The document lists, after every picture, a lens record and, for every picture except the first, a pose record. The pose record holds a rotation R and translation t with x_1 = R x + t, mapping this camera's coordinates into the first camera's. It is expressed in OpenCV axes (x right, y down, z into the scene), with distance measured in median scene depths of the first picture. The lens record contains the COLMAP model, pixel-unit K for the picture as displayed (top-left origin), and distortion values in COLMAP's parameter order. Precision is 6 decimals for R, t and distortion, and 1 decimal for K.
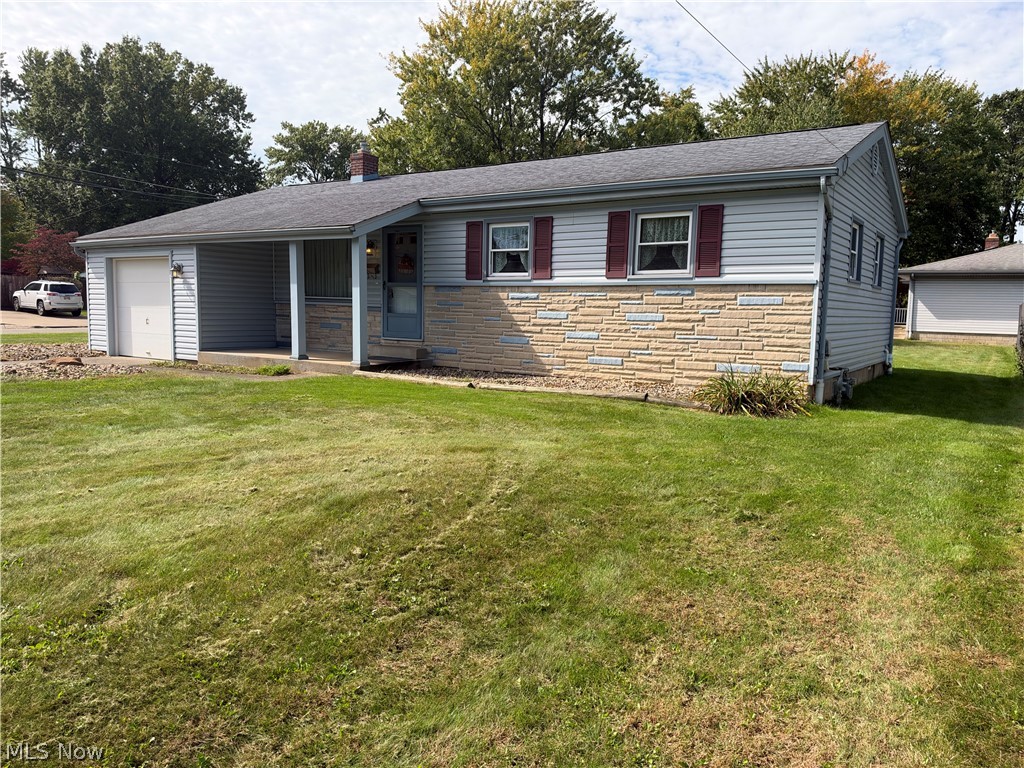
lens RADIAL K [[761.0, 0, 528.8], [0, 761.0, 385.1], [0, 0, 1]] dist [0.056081, -0.083938]
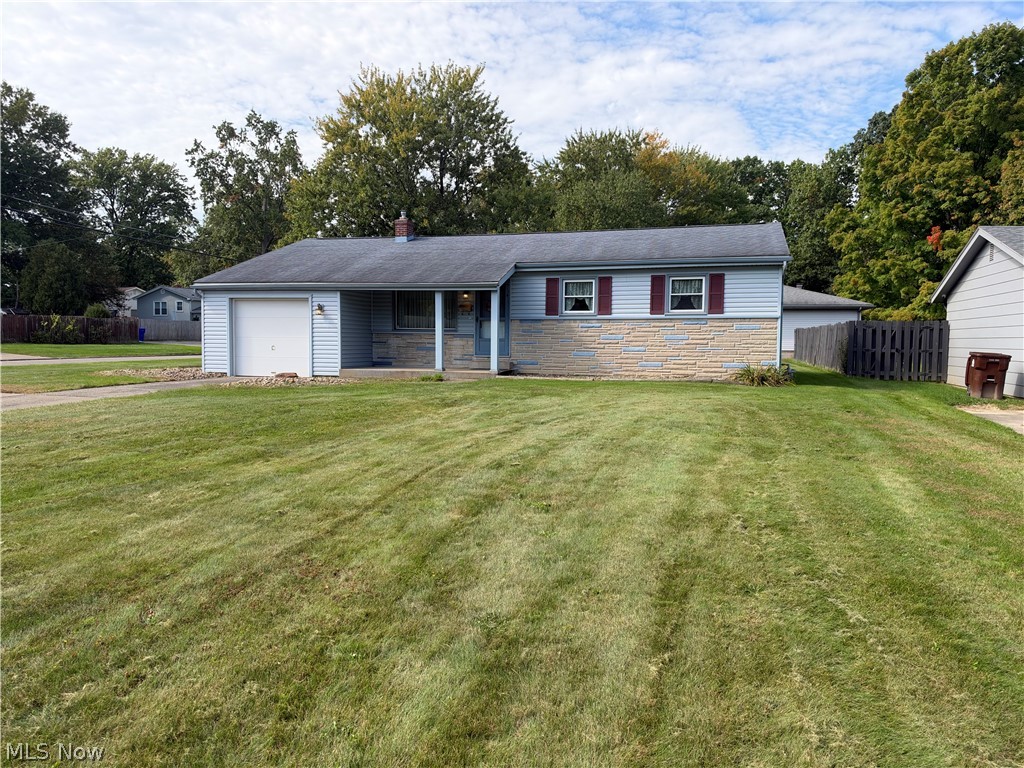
lens RADIAL K [[737.3, 0, 557.8], [0, 737.3, 387.7], [0, 0, 1]] dist [0.044753, -0.074164]
pose [[0.947734, -0.034813, 0.317155, -0.564949], [0.045142, 0.998661, -0.025276, 0.046683], [-0.315851, 0.038272, 0.948037, -0.420412]]
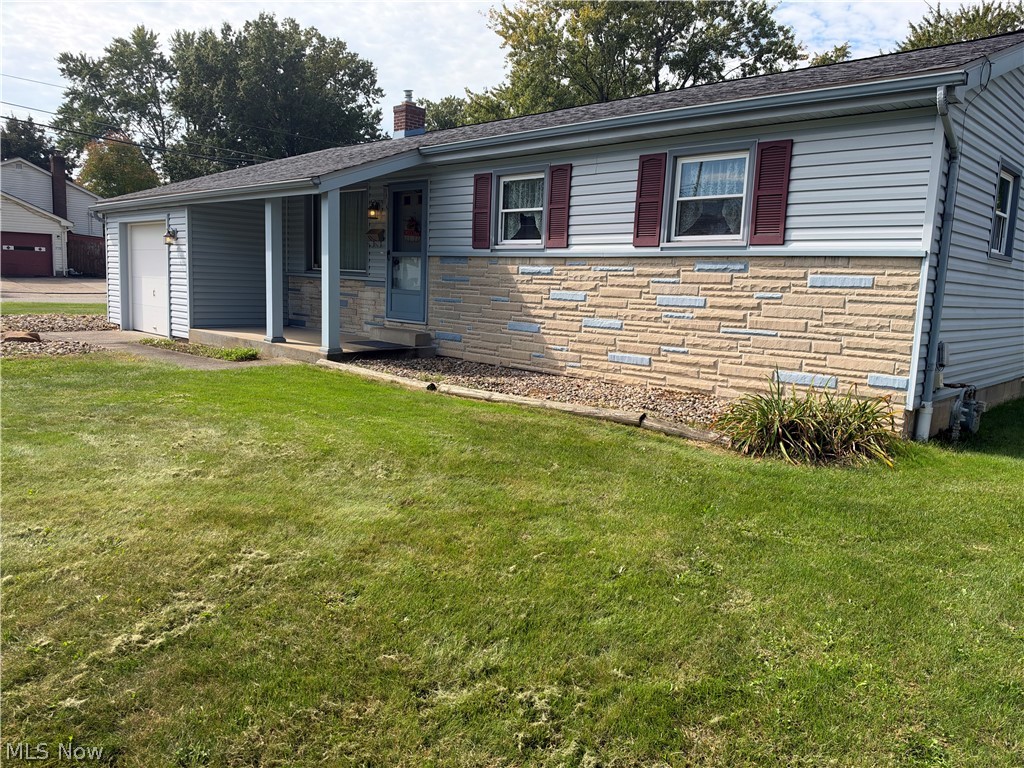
lens RADIAL K [[771.4, 0, 531.1], [0, 771.4, 387.0], [0, 0, 1]] dist [-0.008378, 0.026759]
pose [[0.984048, 0.042829, -0.172671, 0.129981], [-0.037982, 0.998789, 0.031277, -0.023045], [0.173801, -0.024220, 0.984483, 0.232310]]
